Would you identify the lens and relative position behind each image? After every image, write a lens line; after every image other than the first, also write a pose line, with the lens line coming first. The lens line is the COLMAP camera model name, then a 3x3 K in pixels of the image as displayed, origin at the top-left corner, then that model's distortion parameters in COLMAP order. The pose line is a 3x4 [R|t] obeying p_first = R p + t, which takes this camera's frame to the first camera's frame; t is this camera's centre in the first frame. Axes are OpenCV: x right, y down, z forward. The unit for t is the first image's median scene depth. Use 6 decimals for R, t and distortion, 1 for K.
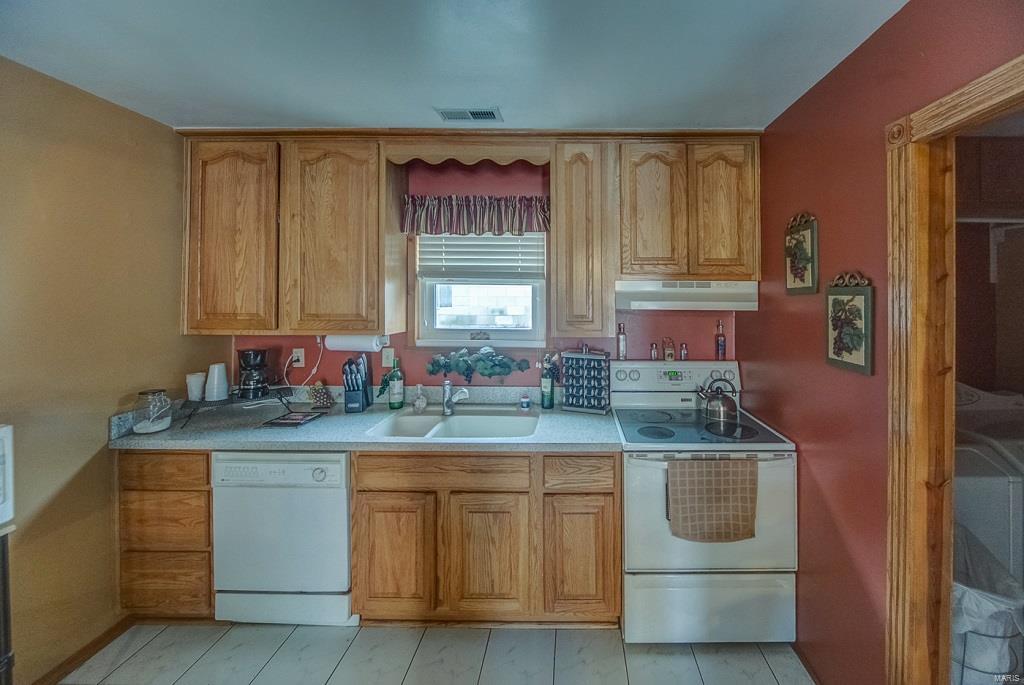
lens RADIAL K [[390.6, 0, 561.7], [0, 390.6, 295.3], [0, 0, 1]] dist [-0.007608, -0.000008]
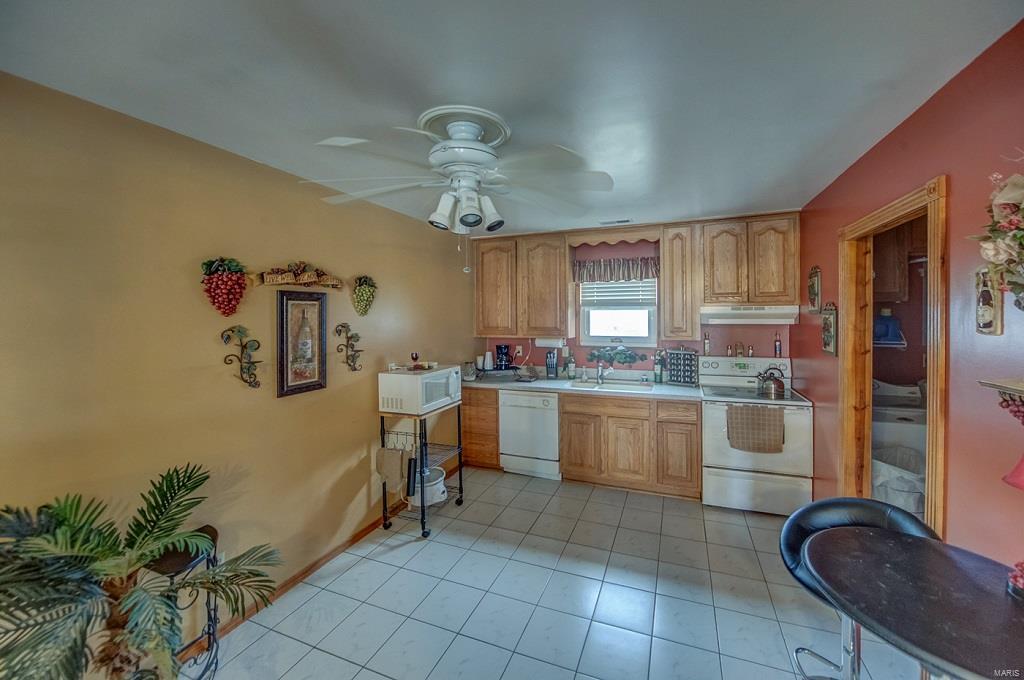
lens RADIAL K [[376.3, 0, 542.6], [0, 376.3, 325.8], [0, 0, 1]] dist [-0.001192, -0.000003]
pose [[0.947533, -0.002910, -0.319645, 0.010813], [0.012985, 0.999484, 0.029394, -0.012784], [0.319395, -0.032003, 0.947081, -0.772077]]
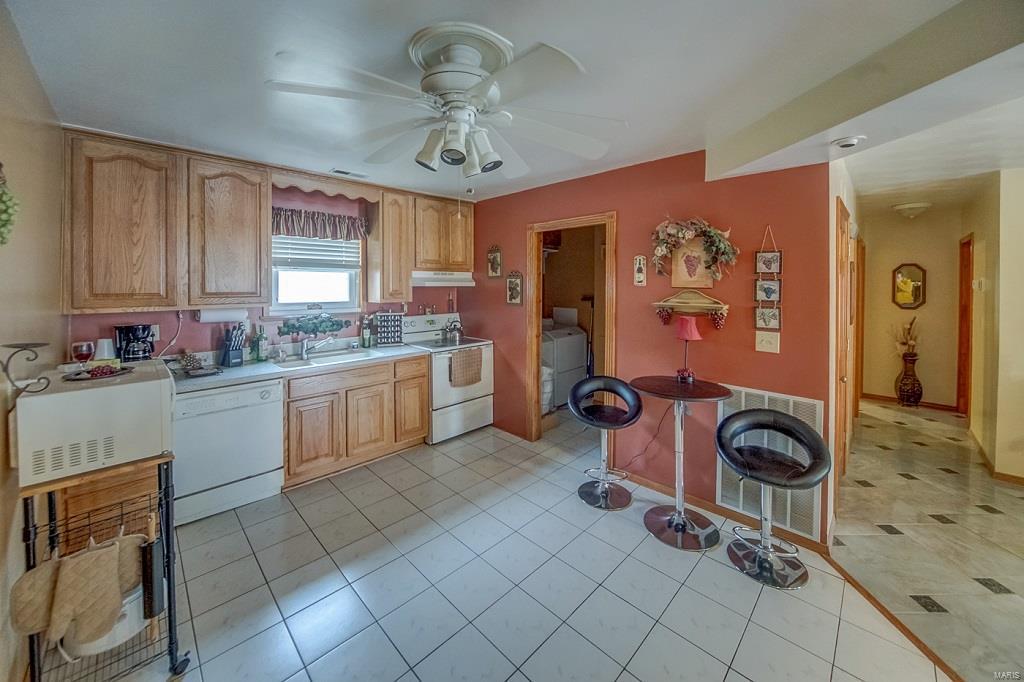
lens RADIAL K [[384.6, 0, 517.9], [0, 384.6, 294.3], [0, 0, 1]] dist [-0.012784, 0.000034]
pose [[0.690272, -0.025933, 0.723085, -0.850773], [0.000769, 0.999383, 0.035108, 0.009151], [-0.723550, -0.023678, 0.689866, -0.634413]]
